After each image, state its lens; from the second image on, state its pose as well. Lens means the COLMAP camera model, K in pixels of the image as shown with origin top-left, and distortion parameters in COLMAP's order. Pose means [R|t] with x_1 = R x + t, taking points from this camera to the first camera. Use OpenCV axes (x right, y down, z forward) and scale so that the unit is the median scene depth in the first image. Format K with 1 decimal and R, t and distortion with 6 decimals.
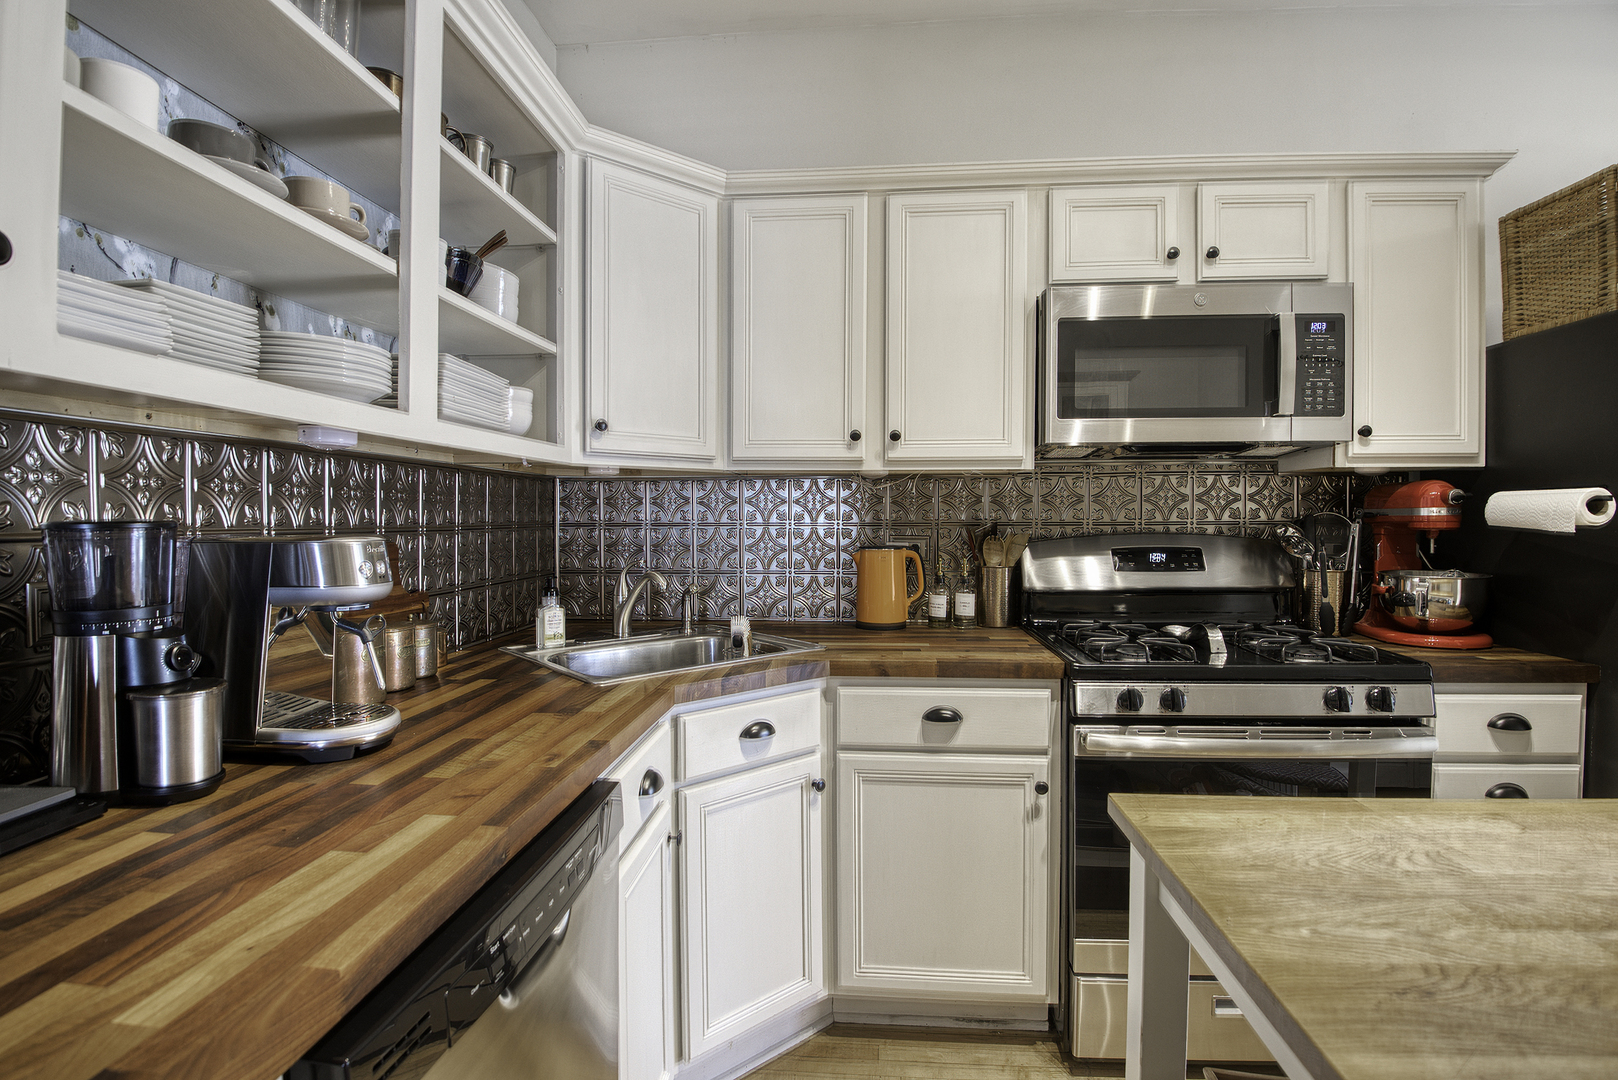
lens RADIAL K [[776.7, 0, 817.1], [0, 776.7, 526.1], [0, 0, 1]] dist [-0.014957, -0.016878]
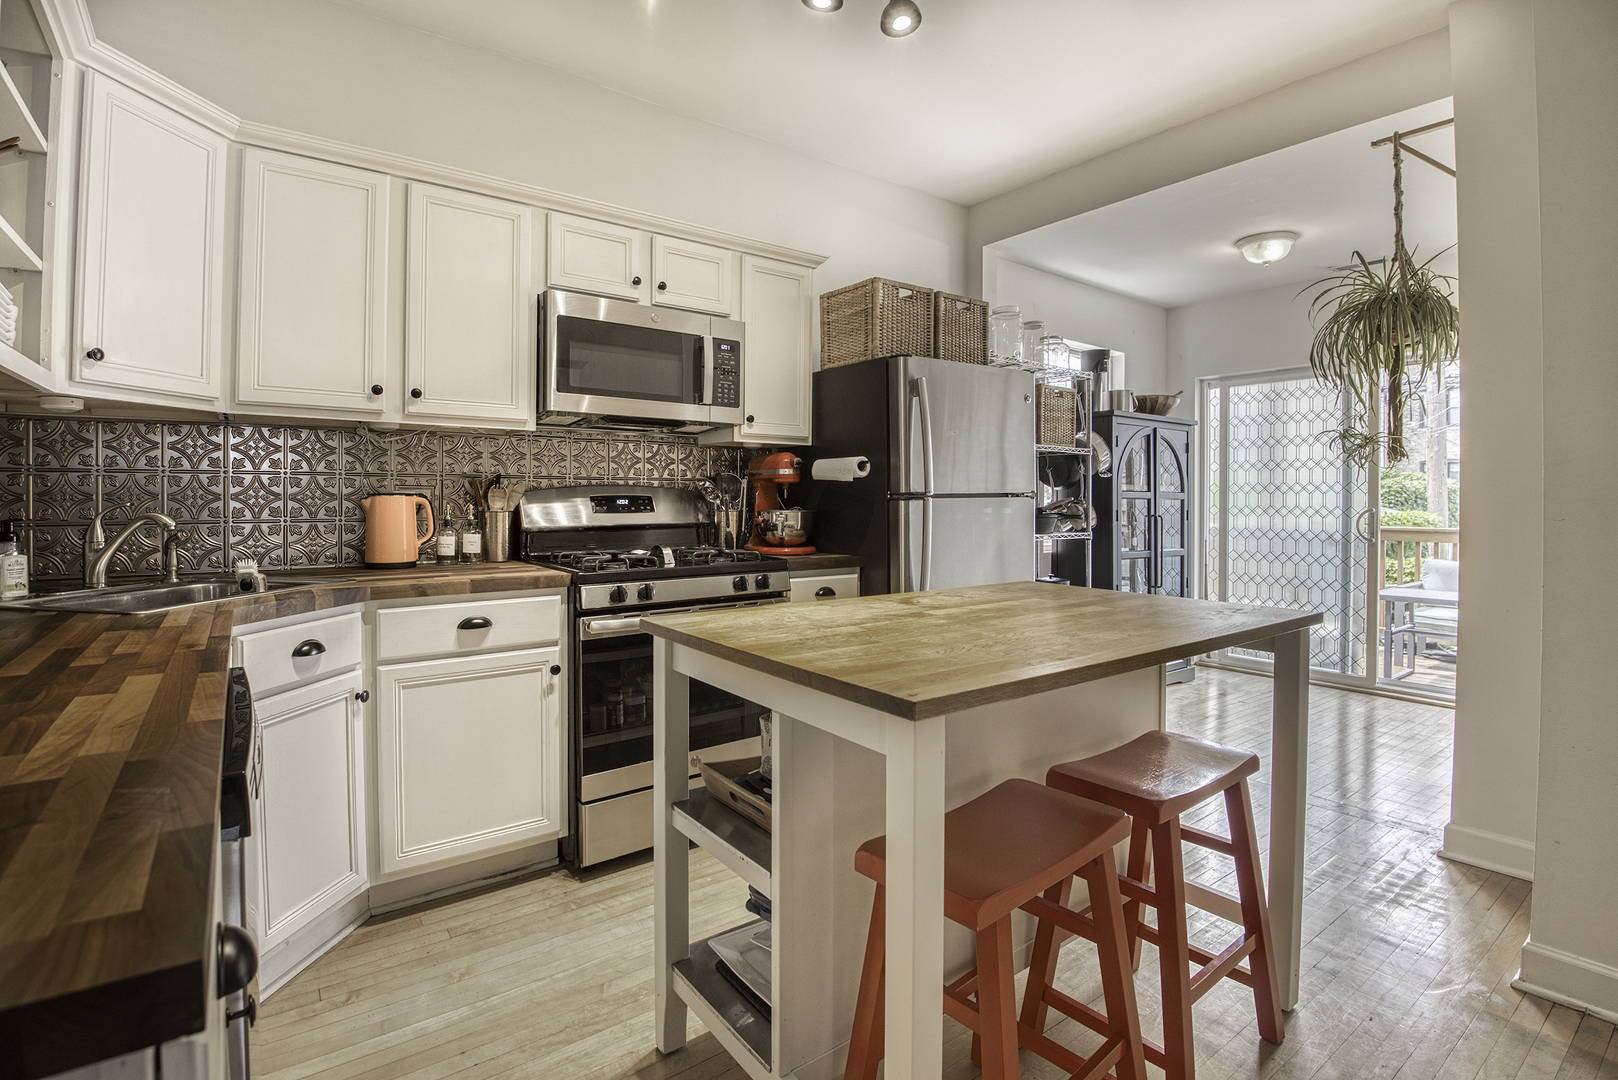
lens RADIAL K [[749.3, 0, 809.2], [0, 749.3, 508.0], [0, 0, 1]] dist [-0.014904, -0.026920]
pose [[0.746982, -0.002676, 0.664839, -0.198655], [0.003987, 0.999992, -0.000454, 0.056095], [-0.664832, 0.002990, 0.746987, -0.204358]]
